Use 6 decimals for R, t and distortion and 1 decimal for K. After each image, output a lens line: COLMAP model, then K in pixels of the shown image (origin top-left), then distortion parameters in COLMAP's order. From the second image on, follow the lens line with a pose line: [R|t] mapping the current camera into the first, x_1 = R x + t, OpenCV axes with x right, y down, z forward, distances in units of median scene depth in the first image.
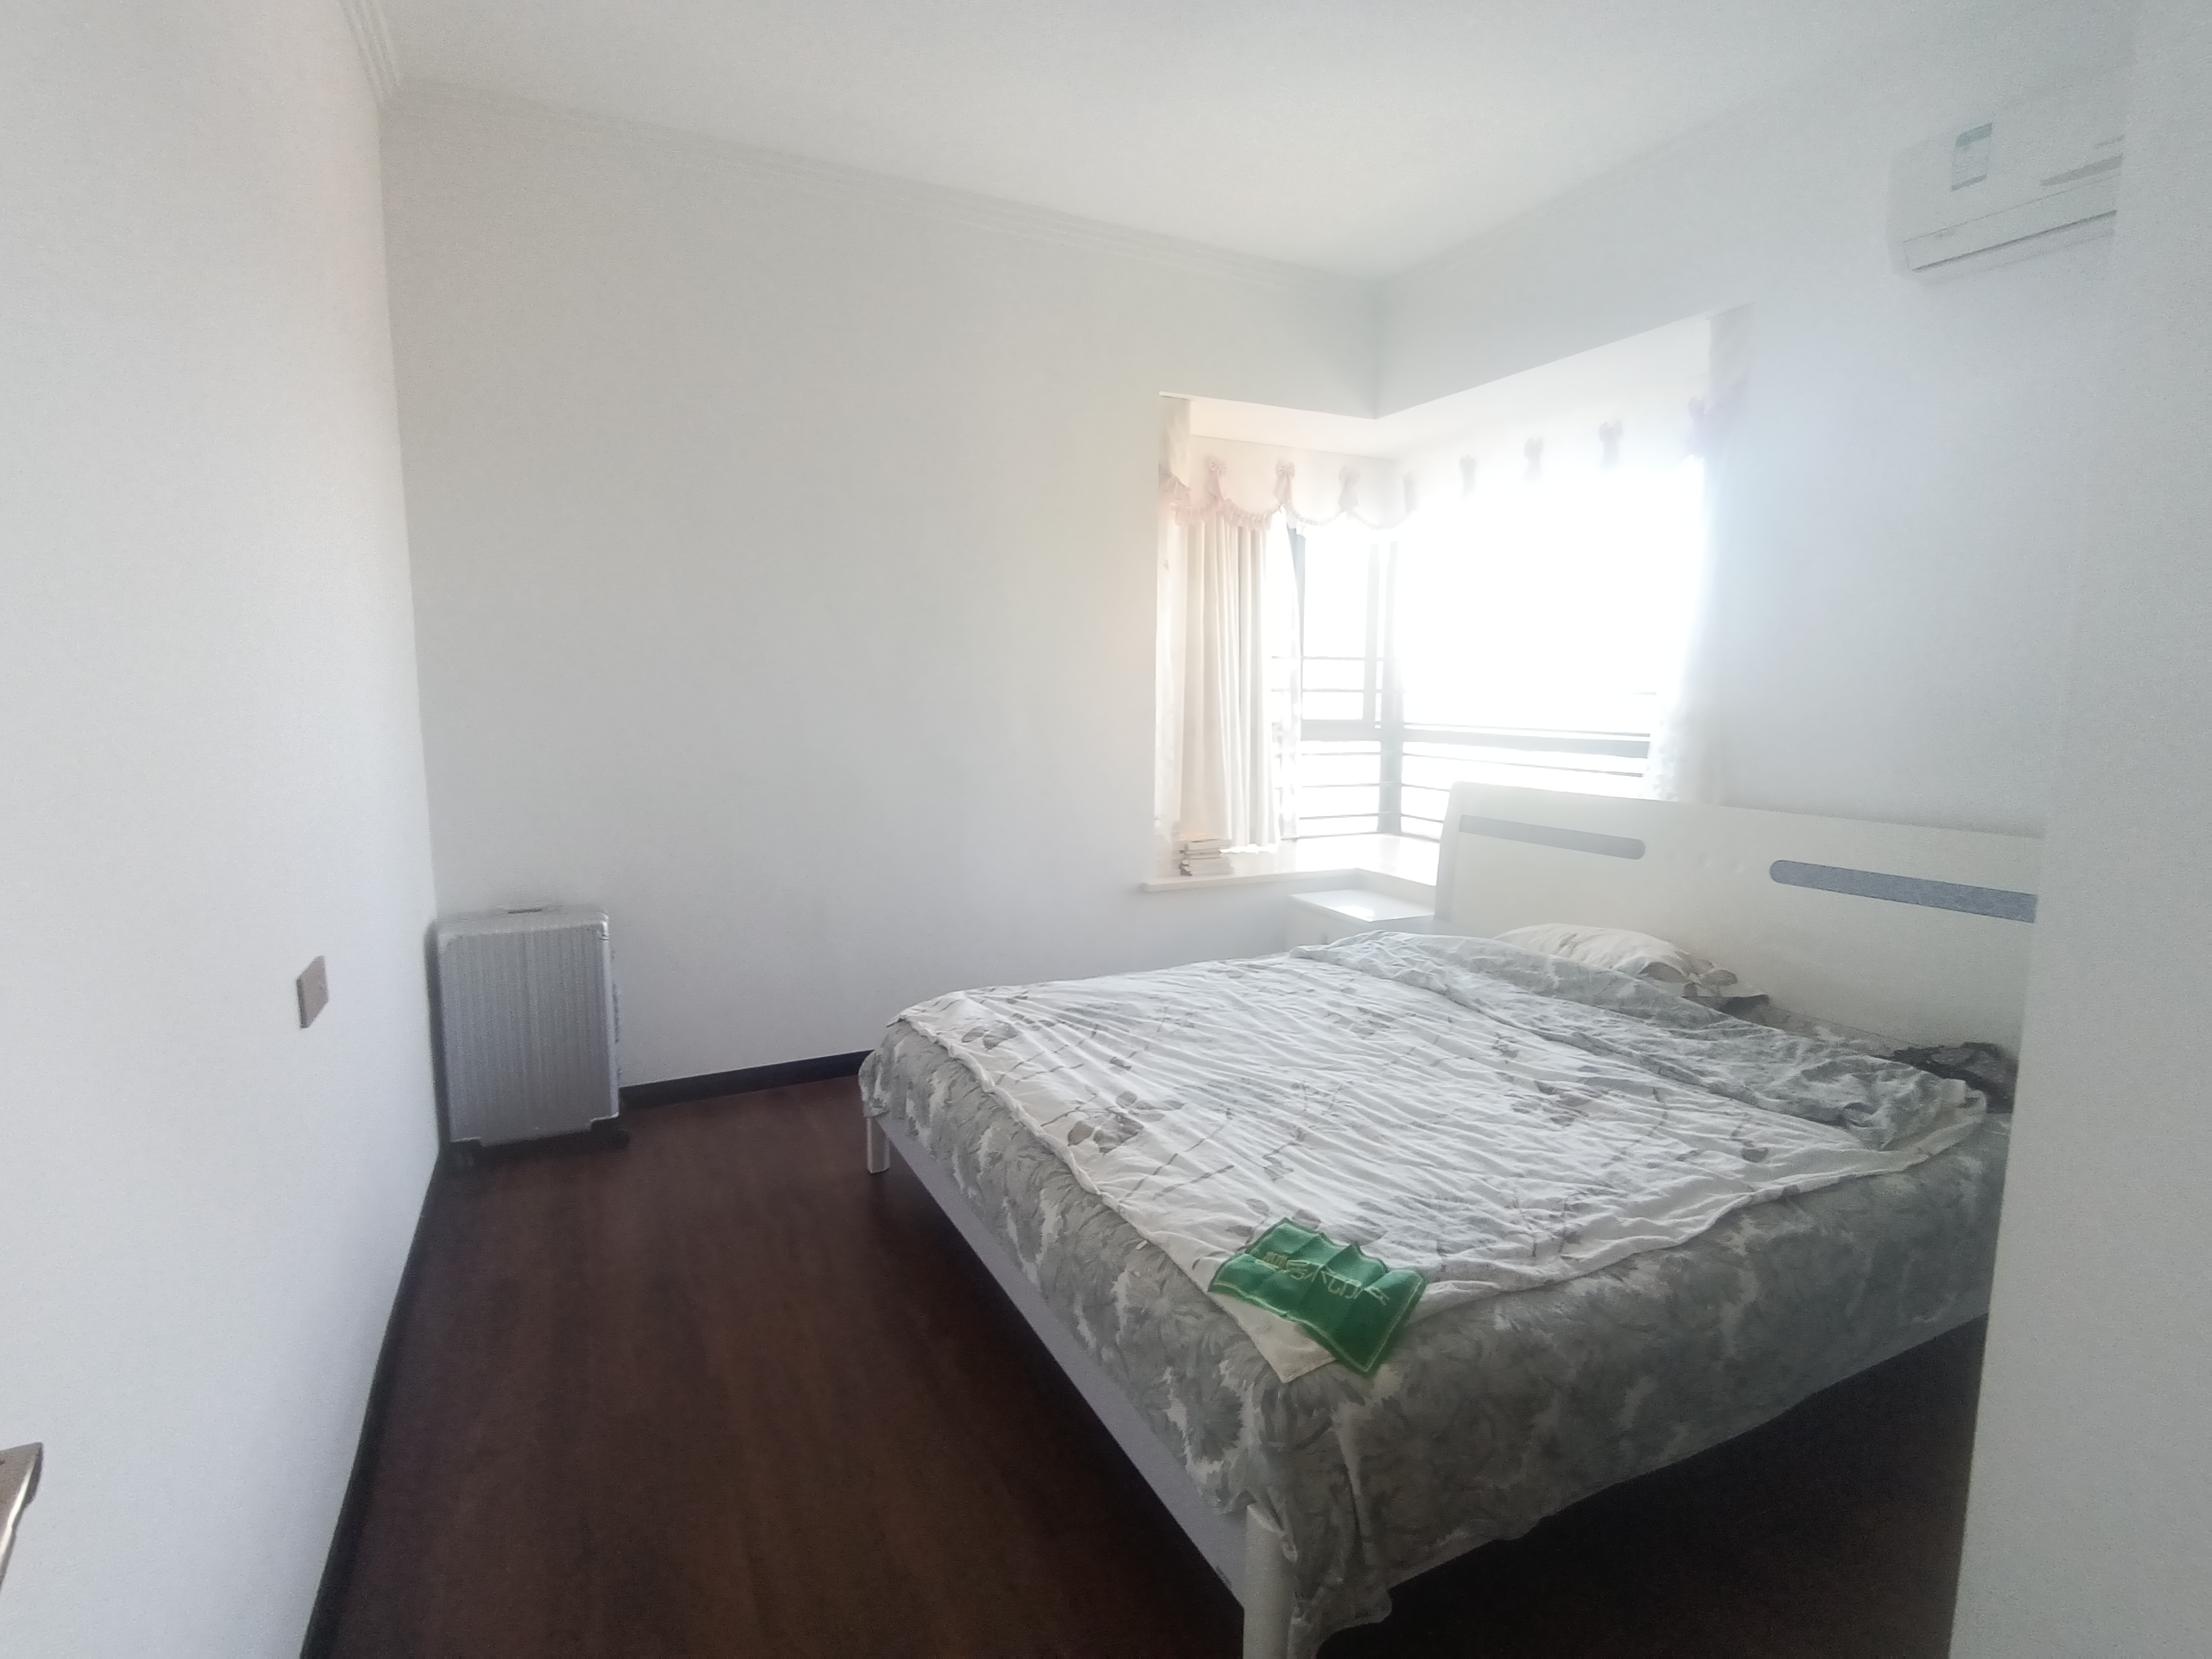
lens RADIAL K [[1063.6, 0, 1106.0], [0, 1063.6, 829.5], [0, 0, 1]] dist [0.059995, -0.000053]
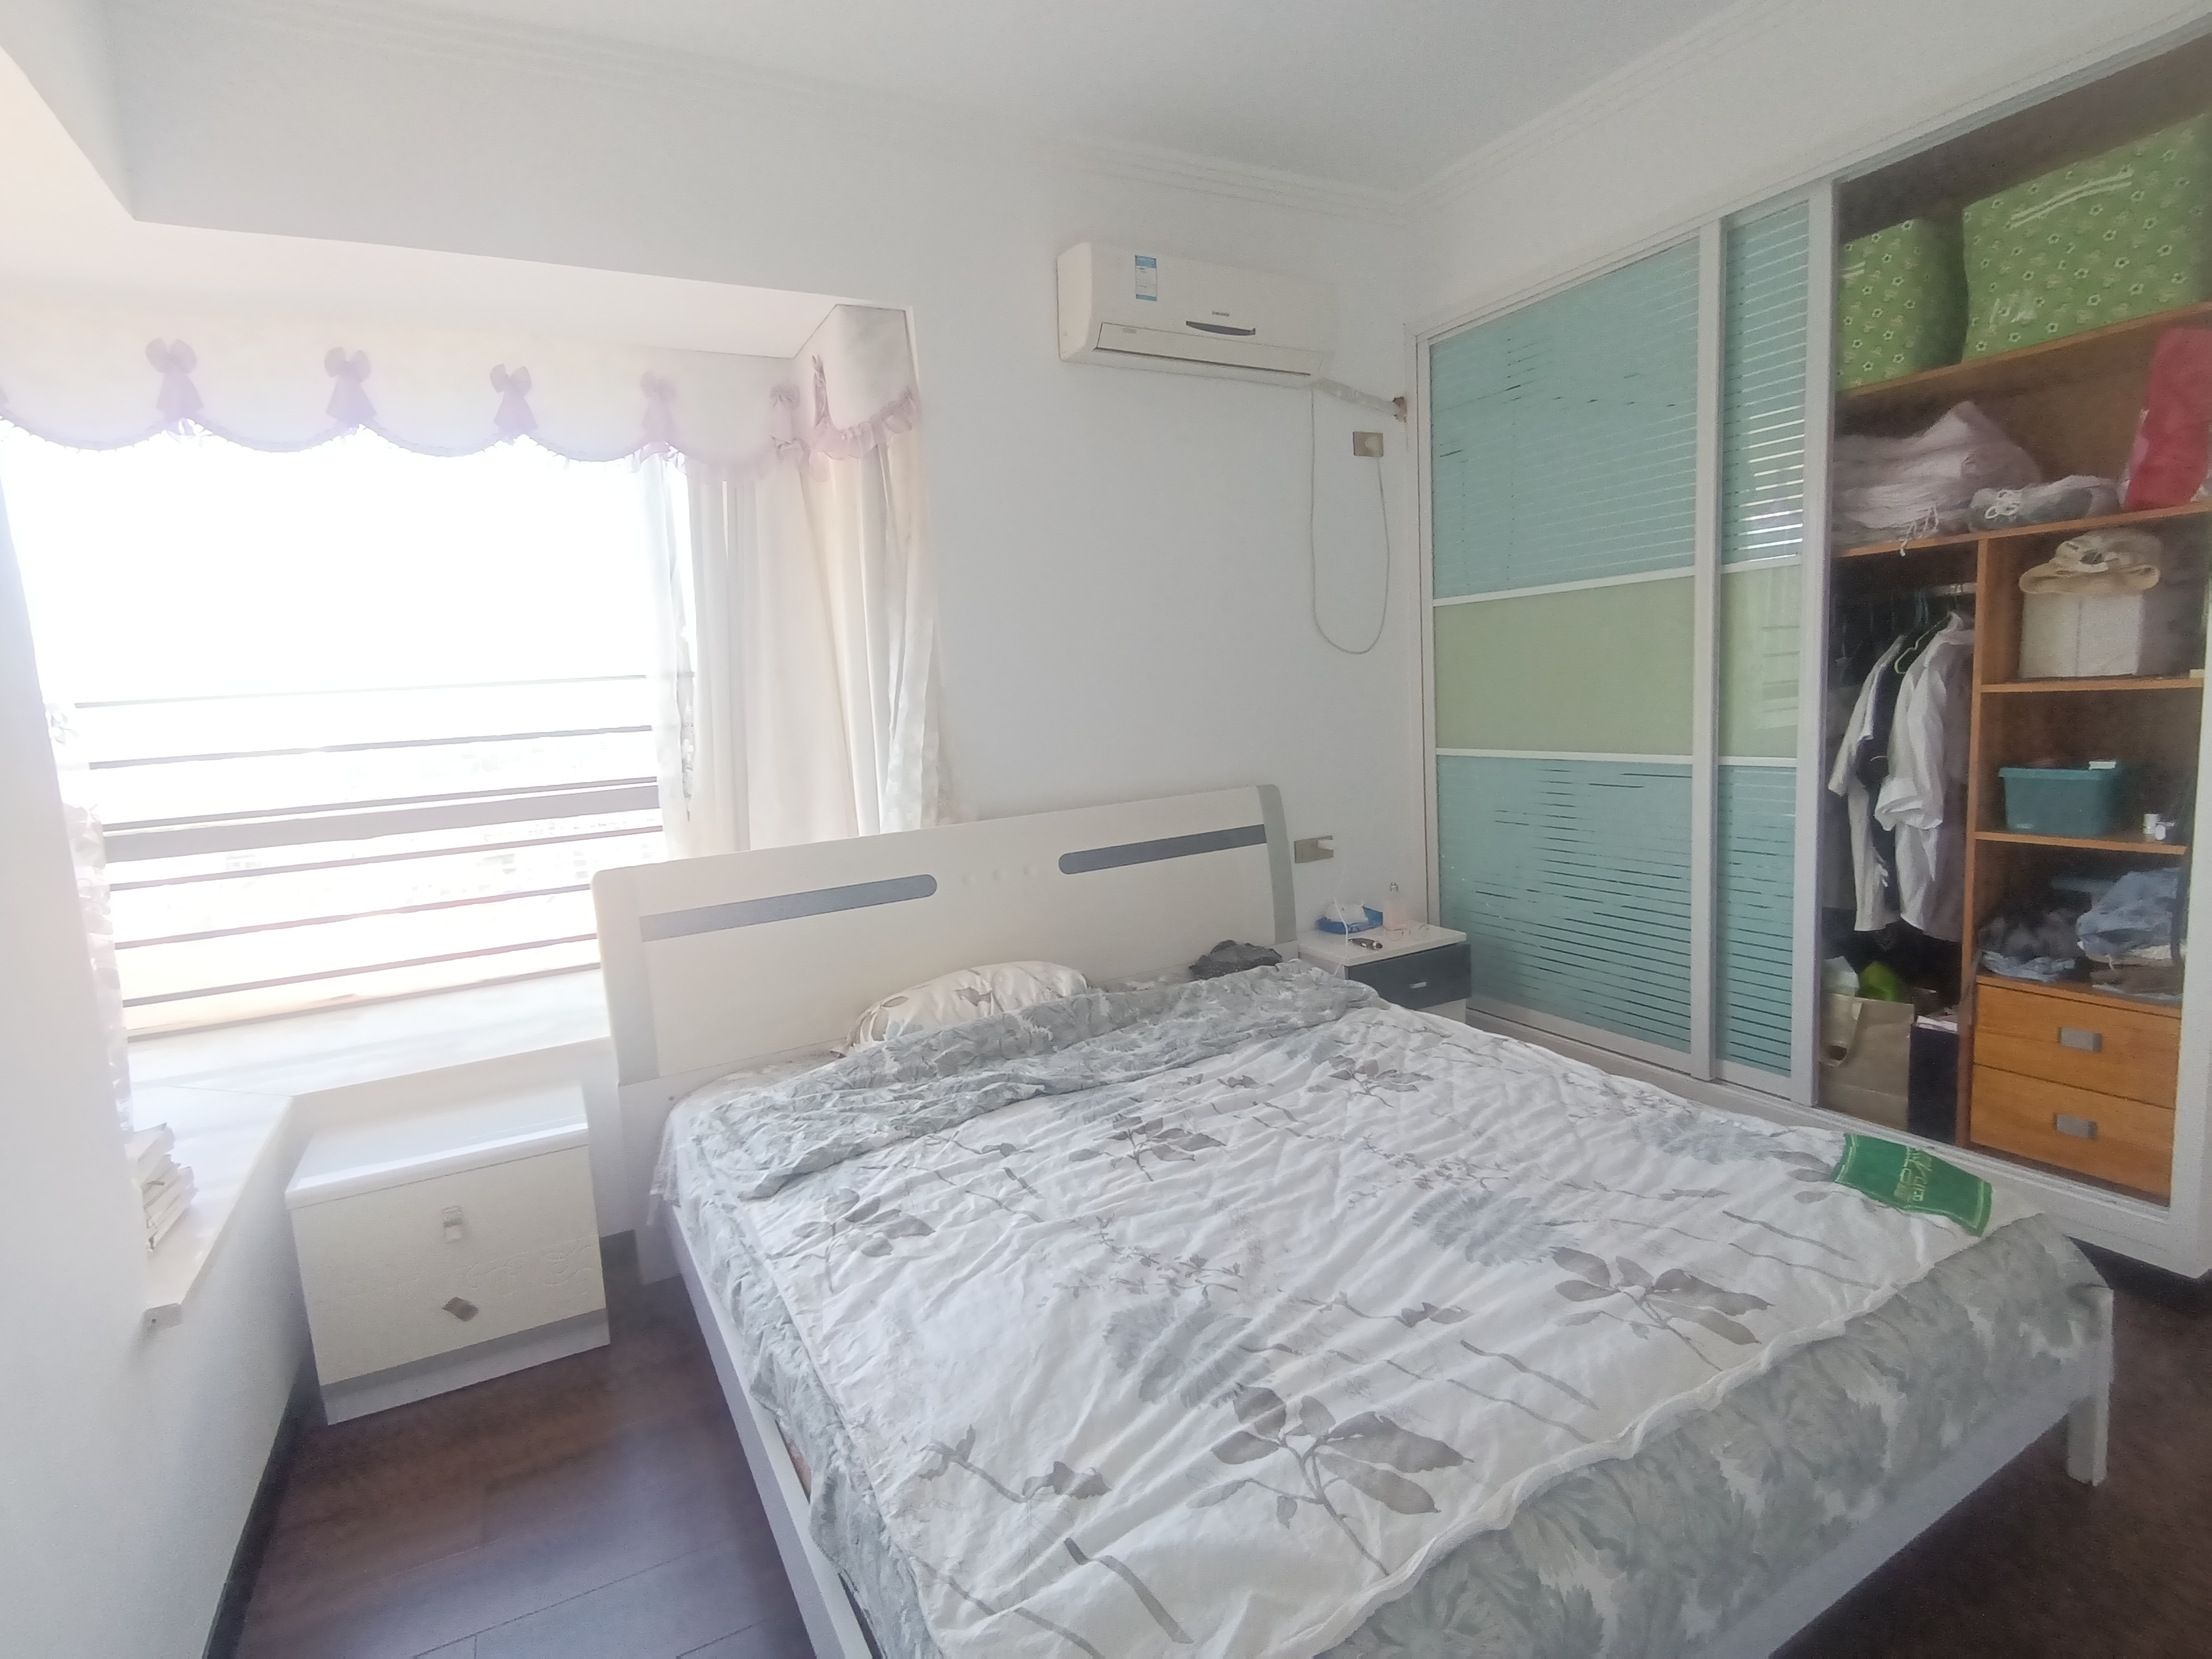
lens RADIAL K [[1139.4, 0, 1106.0], [0, 1139.4, 829.5], [0, 0, 1]] dist [0.002917, 0.012851]
pose [[-0.045656, -0.130836, 0.990352, -0.537127], [0.195193, 0.971108, 0.137292, -0.152999], [-0.979702, 0.199578, -0.018798, 1.060609]]
